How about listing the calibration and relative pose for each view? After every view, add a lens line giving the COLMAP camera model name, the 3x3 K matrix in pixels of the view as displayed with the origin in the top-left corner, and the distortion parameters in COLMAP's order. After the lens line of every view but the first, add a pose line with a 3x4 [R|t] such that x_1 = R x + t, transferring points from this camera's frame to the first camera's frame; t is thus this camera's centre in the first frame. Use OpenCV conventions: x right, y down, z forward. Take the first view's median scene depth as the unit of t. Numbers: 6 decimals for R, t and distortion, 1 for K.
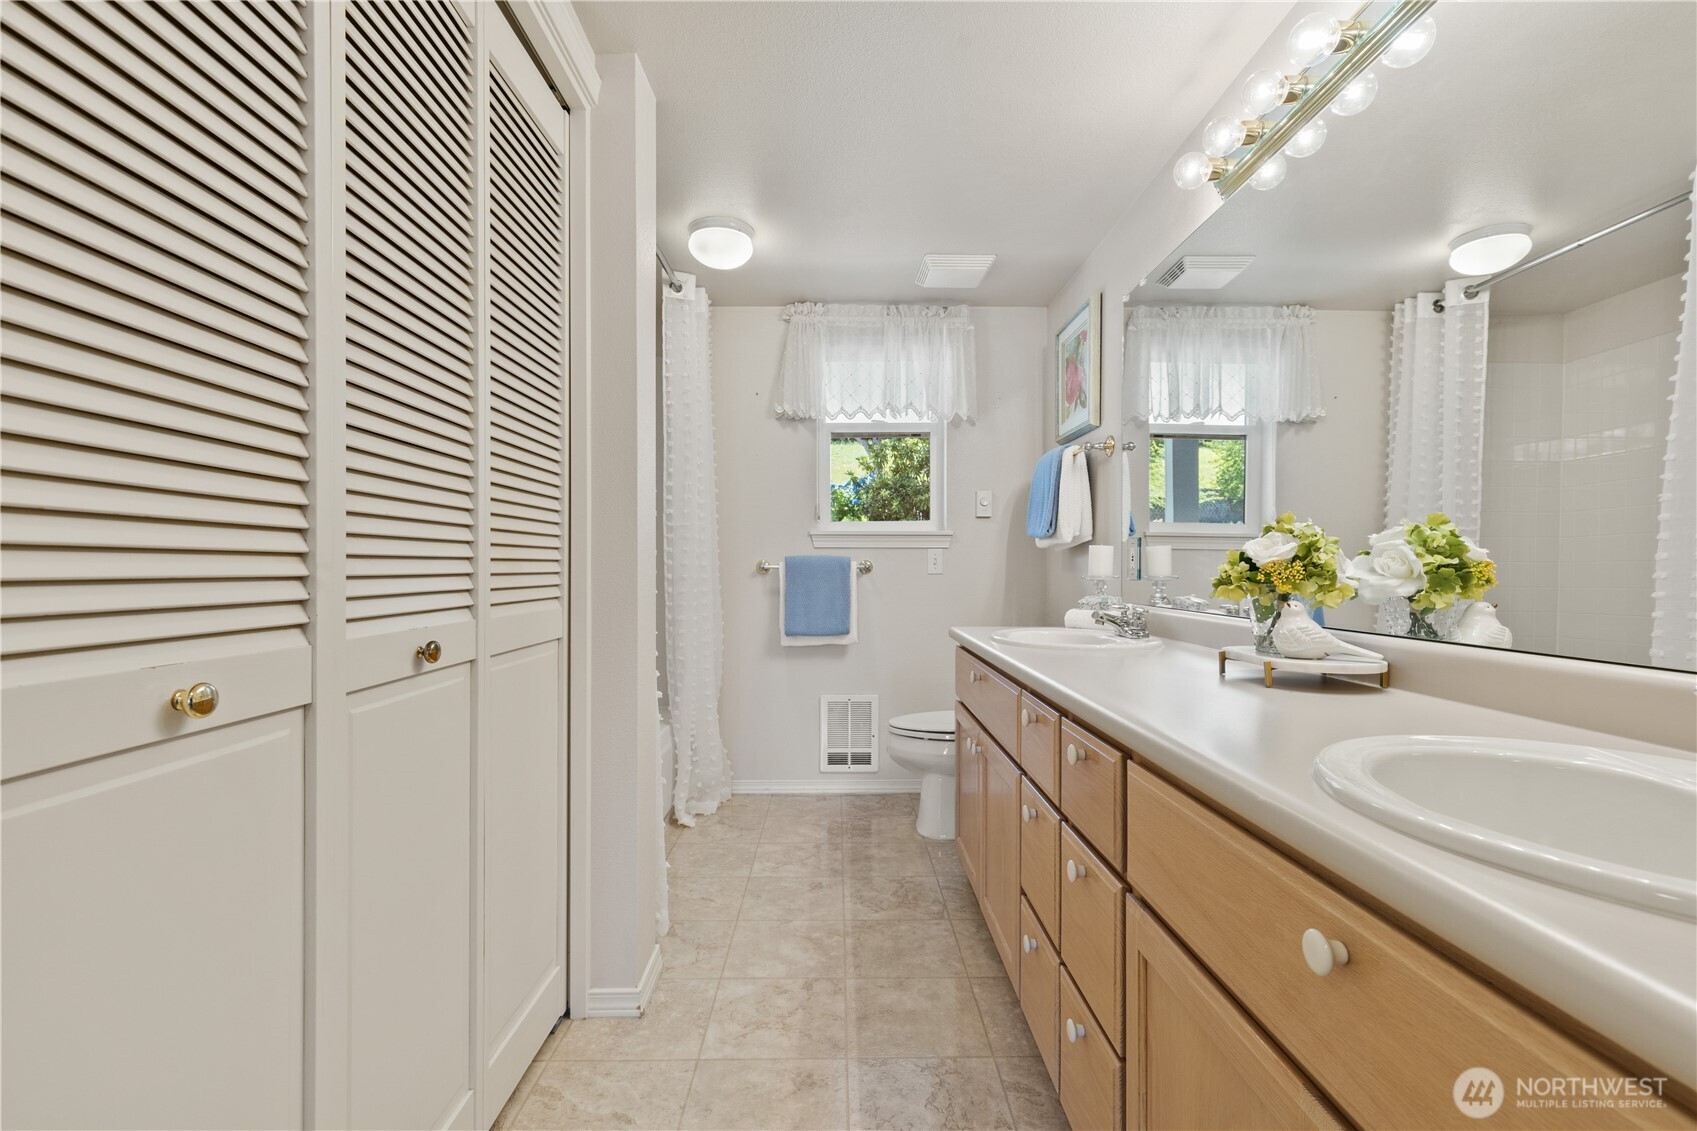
lens RADIAL K [[764.4, 0, 847.4], [0, 764.4, 572.3], [0, 0, 1]] dist [0.008262, -0.000948]
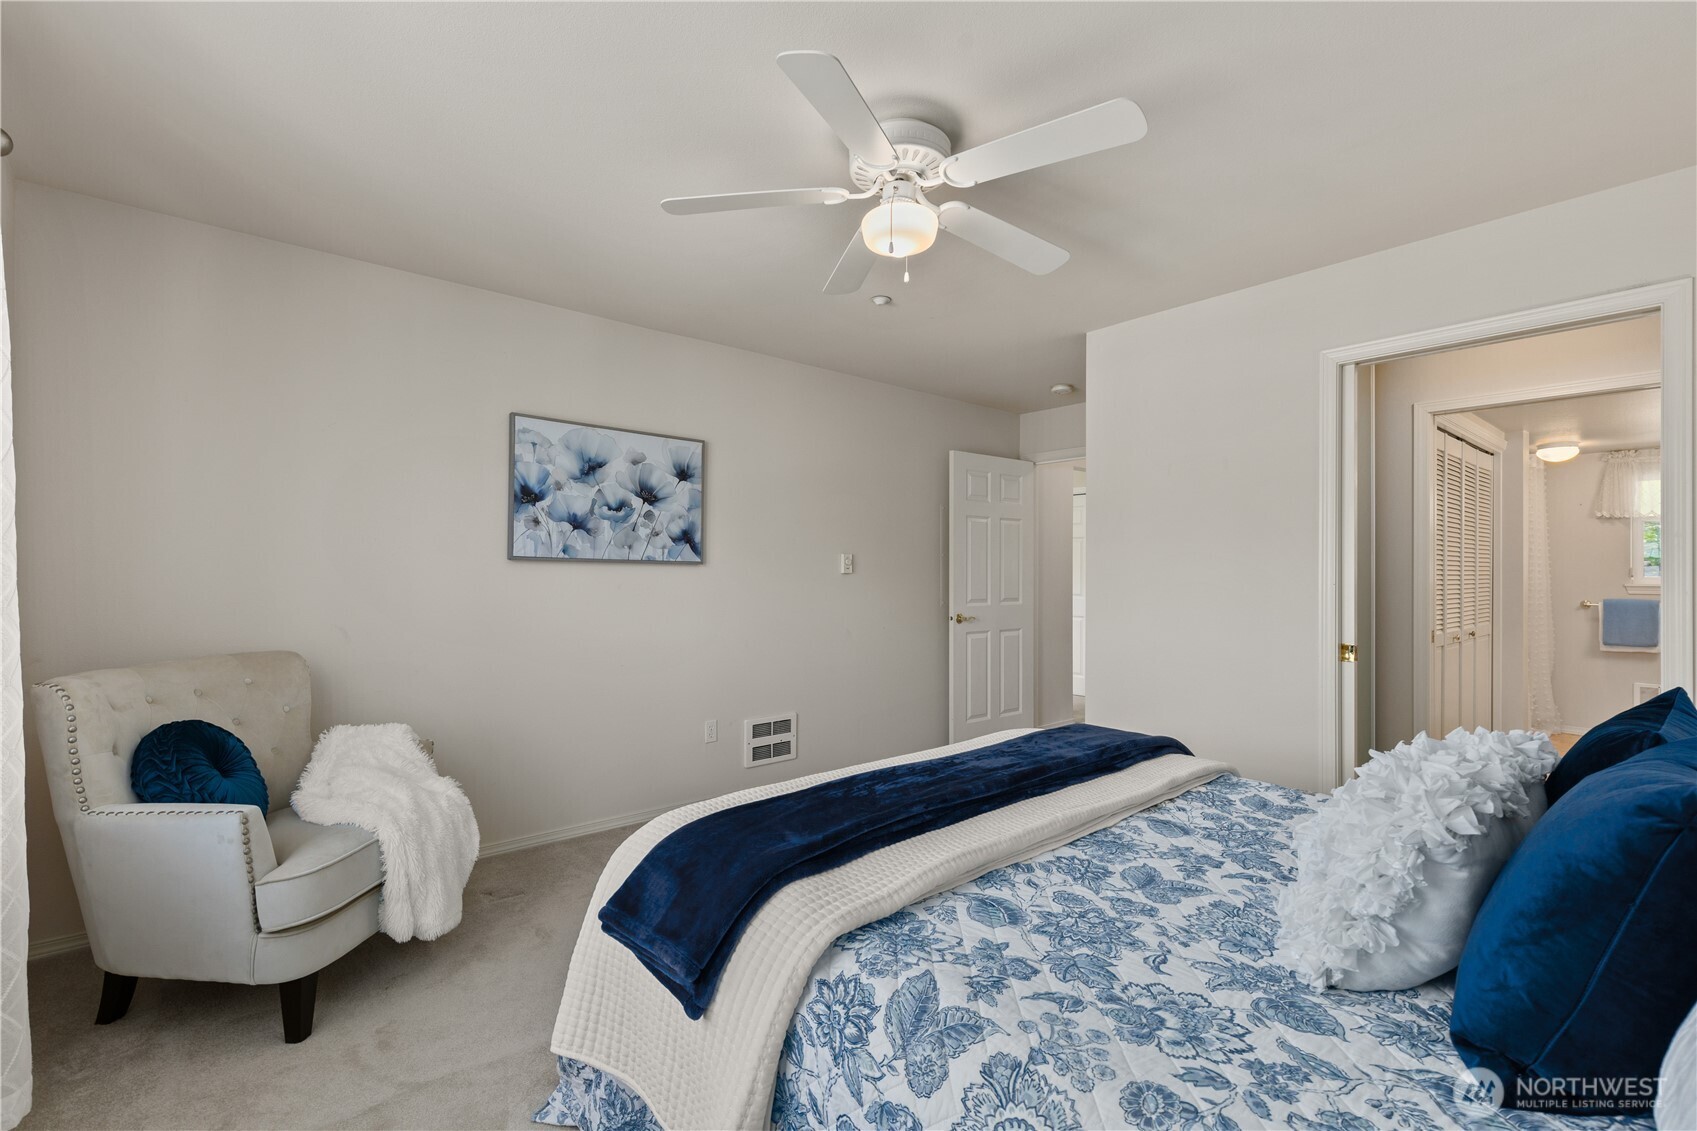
lens RADIAL K [[764.4, 0, 846.1], [0, 764.4, 573.1], [0, 0, 1]] dist [0.008262, -0.000948]
pose [[0.639390, 0.000137, -0.768882, 0.192827], [-0.004857, 0.999981, -0.003862, -0.076954], [0.768867, 0.006204, 0.639379, -1.700675]]
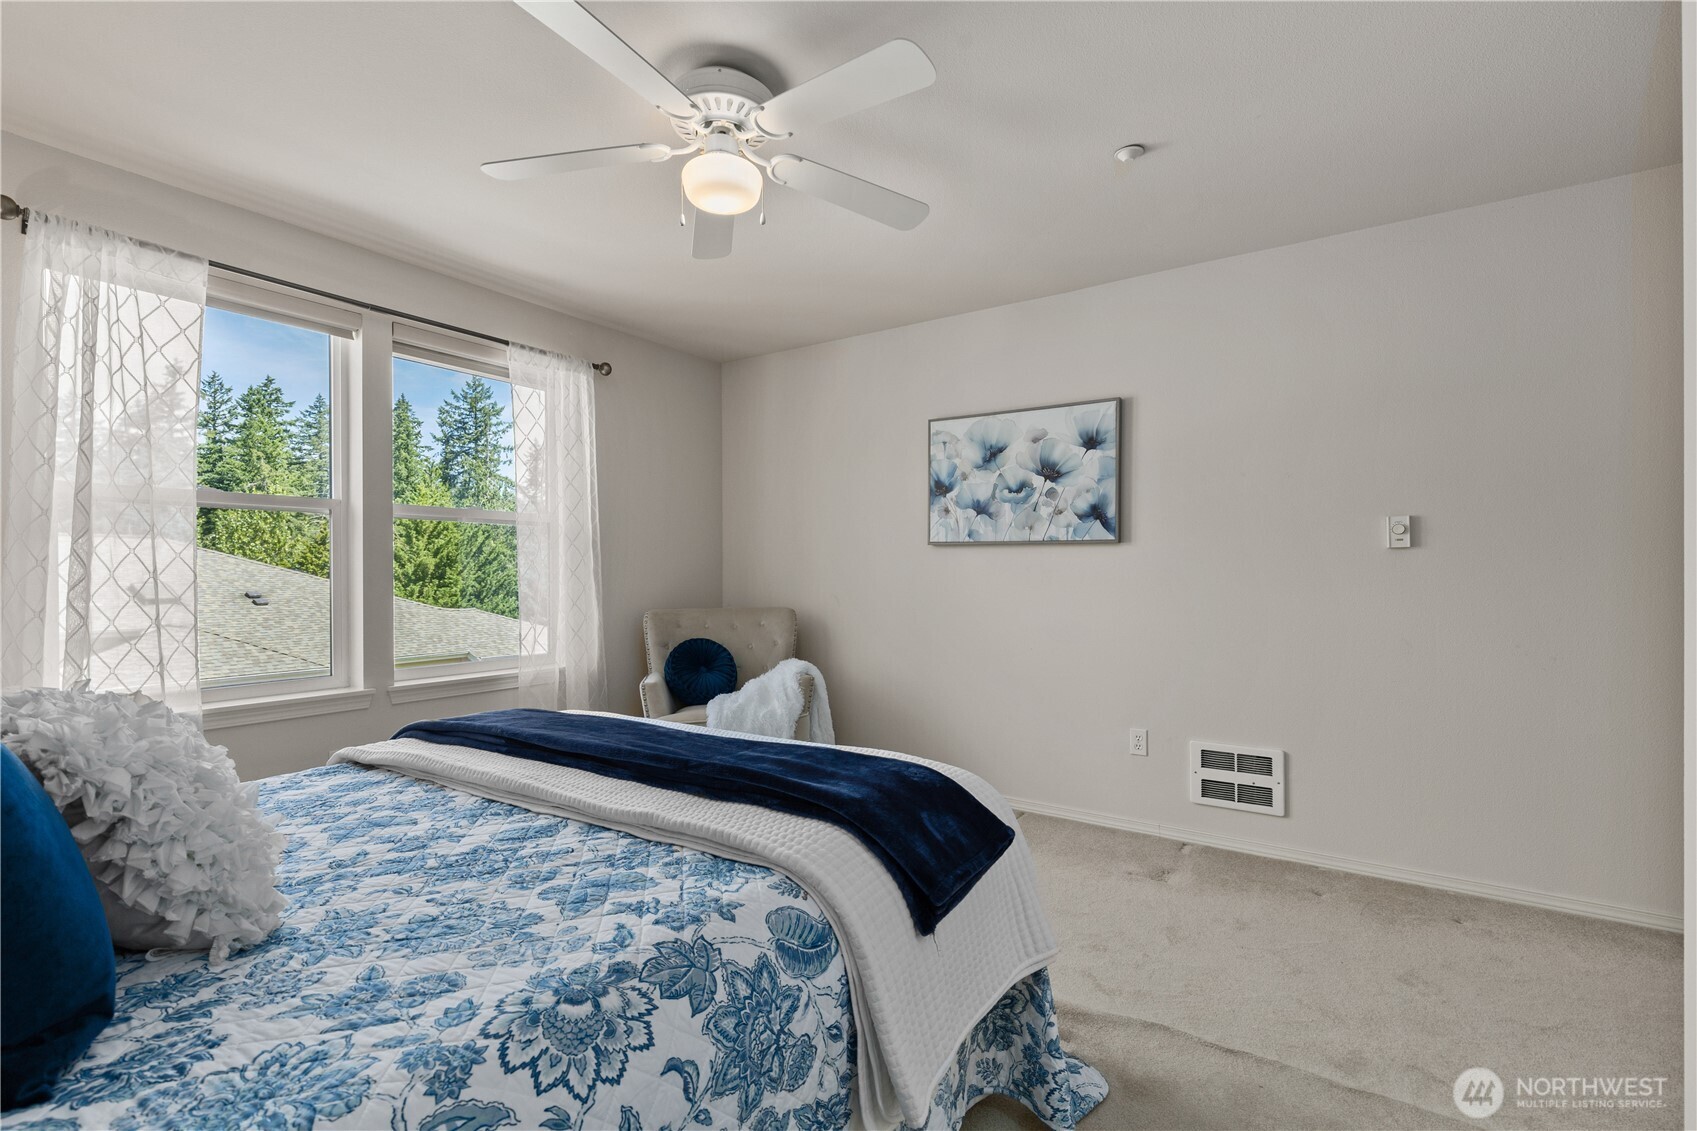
lens RADIAL K [[764.4, 0, 844.0], [0, 764.4, 573.4], [0, 0, 1]] dist [0.008262, -0.000948]
pose [[-0.578926, -0.001784, -0.815378, 0.174389], [-0.002068, 0.999998, -0.000720, -0.048314], [0.815377, 0.001269, -0.578929, -0.705131]]
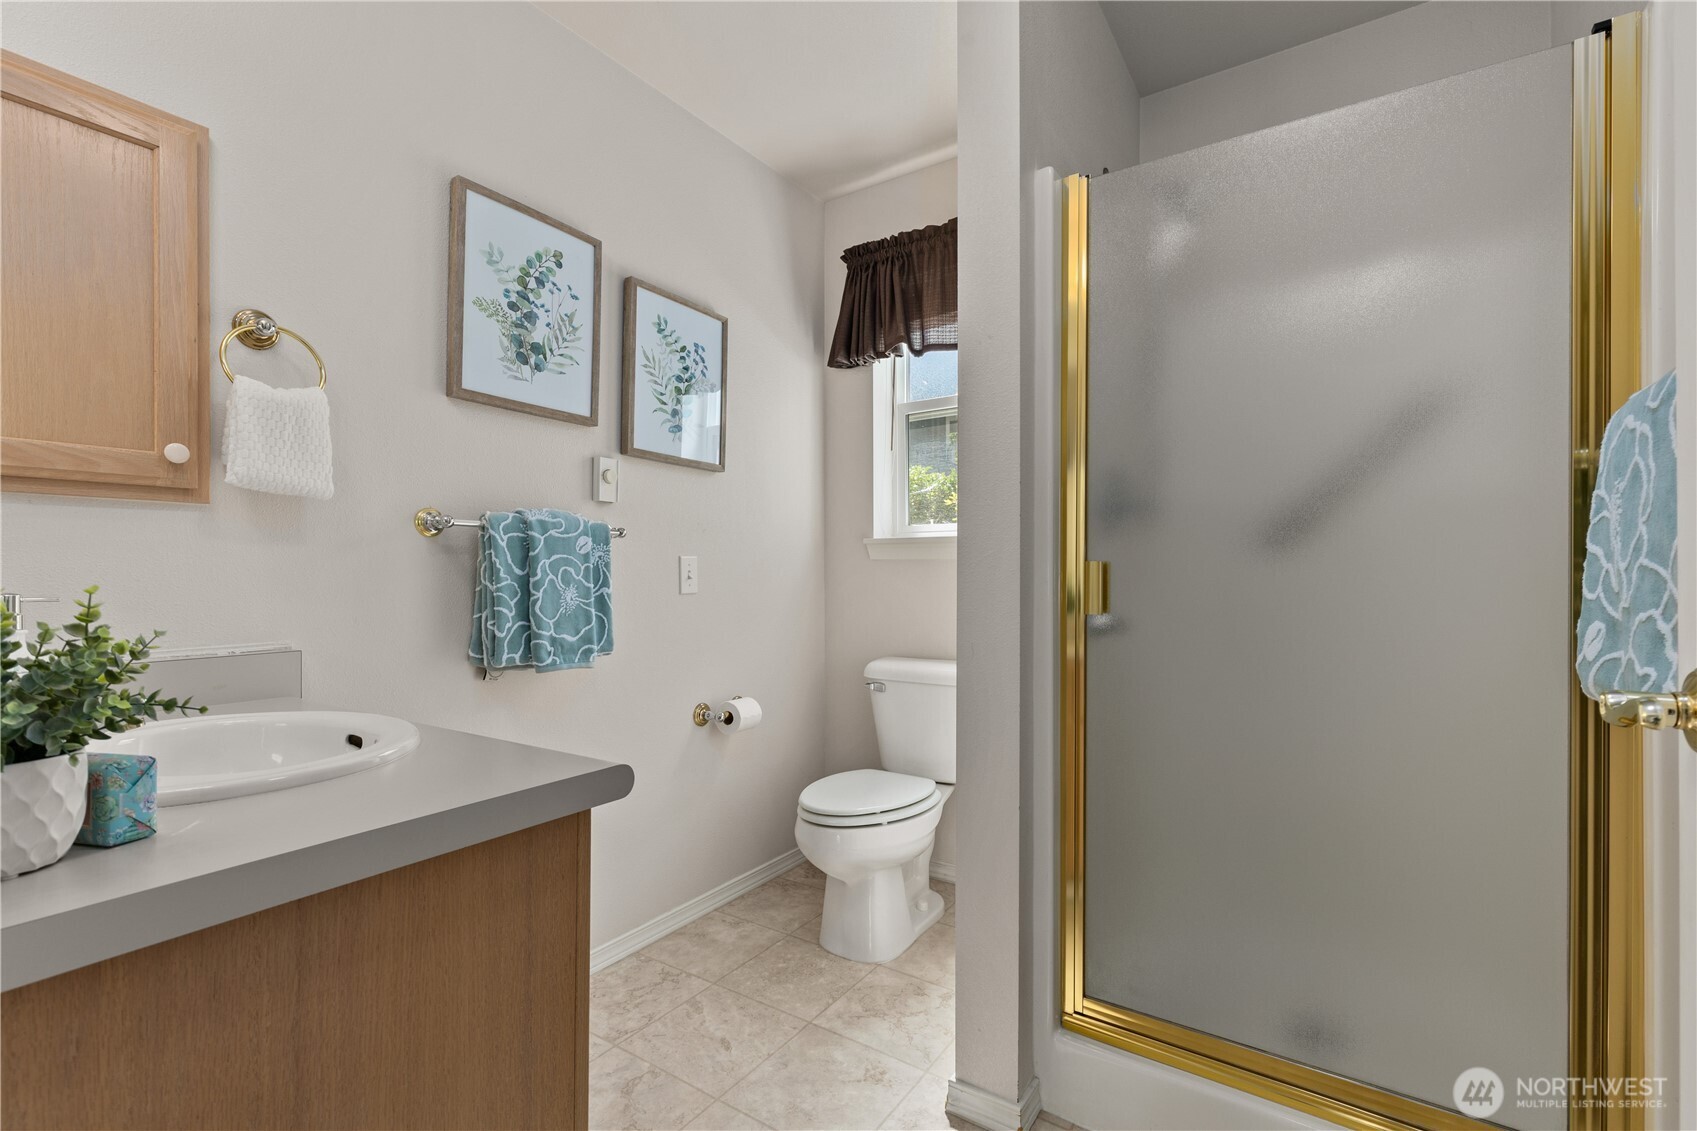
lens RADIAL K [[764.4, 0, 845.8], [0, 764.4, 568.9], [0, 0, 1]] dist [0.008262, -0.000948]
pose [[0.817902, -0.003610, -0.575346, 0.273845], [0.000867, 0.999987, -0.005042, -0.015325], [0.575357, 0.003625, 0.817895, 0.390401]]
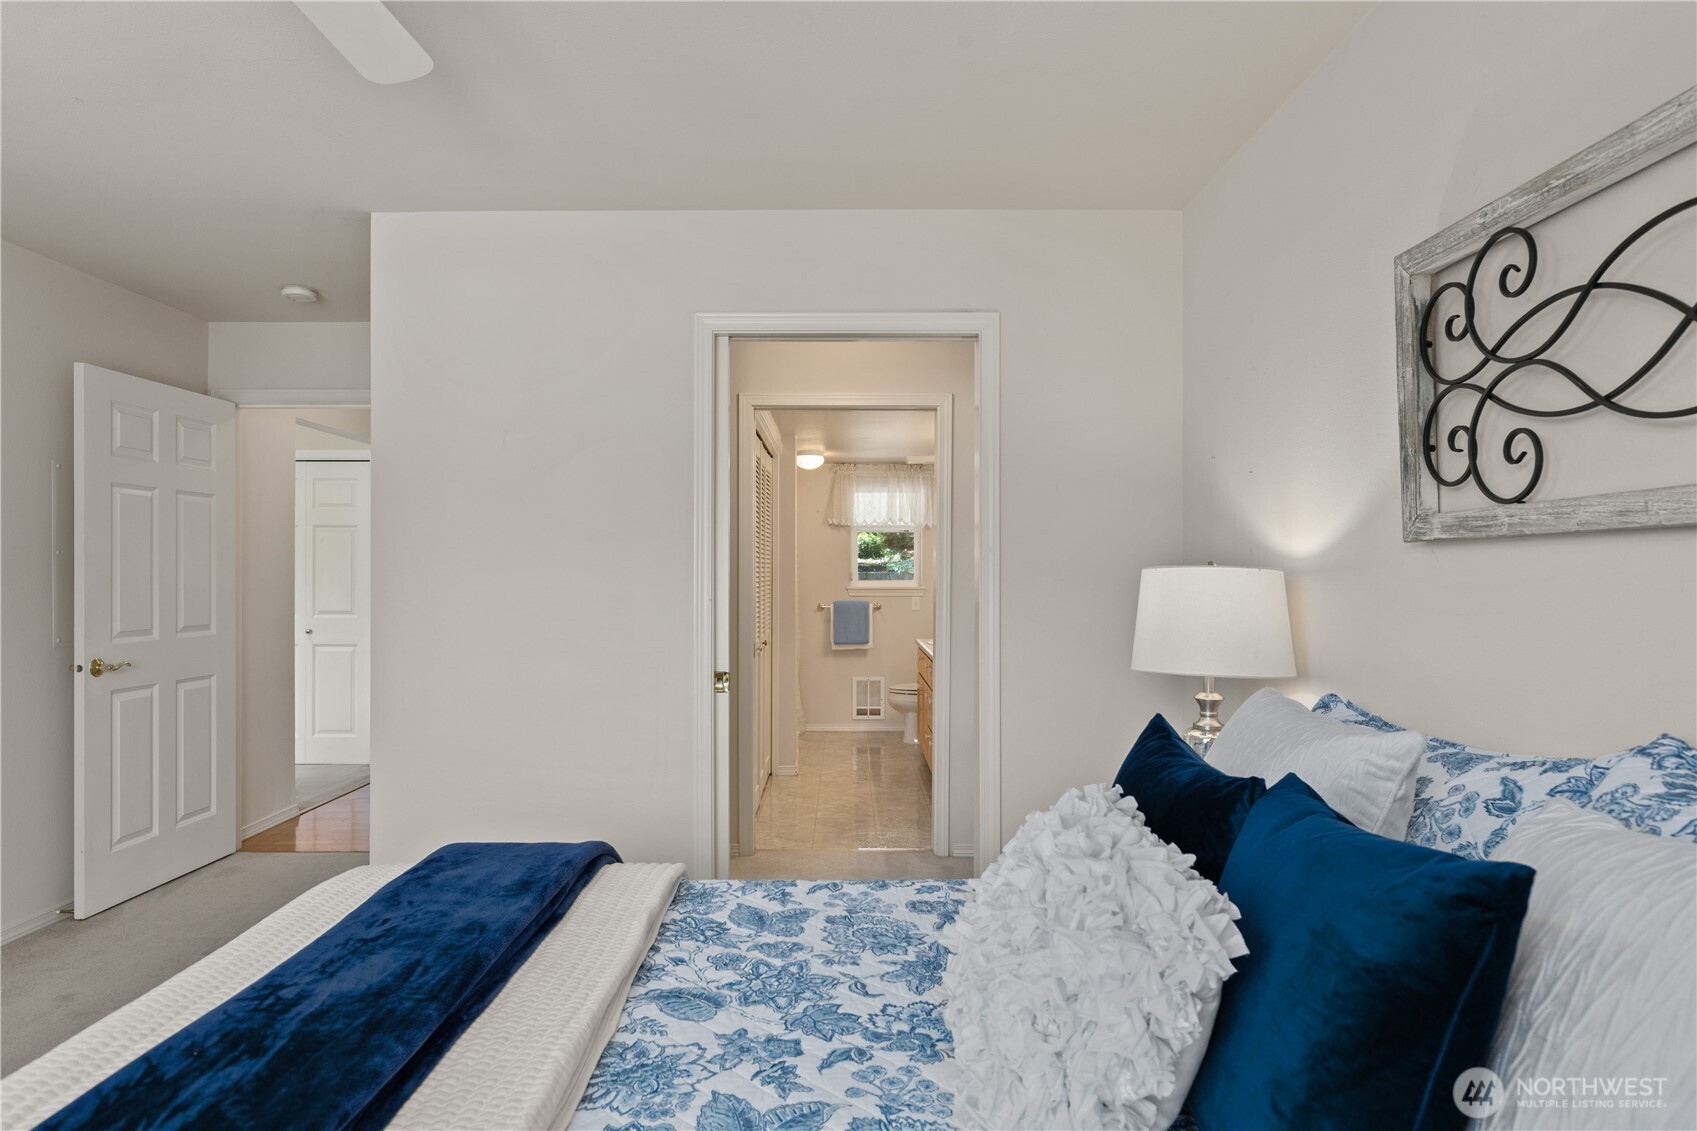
lens RADIAL K [[978.4, 0, 849.6], [0, 978.4, 572.5], [0, 0, 1]] dist [0.006305, -0.002421]
pose [[0.999901, -0.001339, -0.014023, -0.011824], [0.001275, 0.999989, -0.004599, -0.094499], [0.014029, 0.004581, 0.999891, -1.616547]]
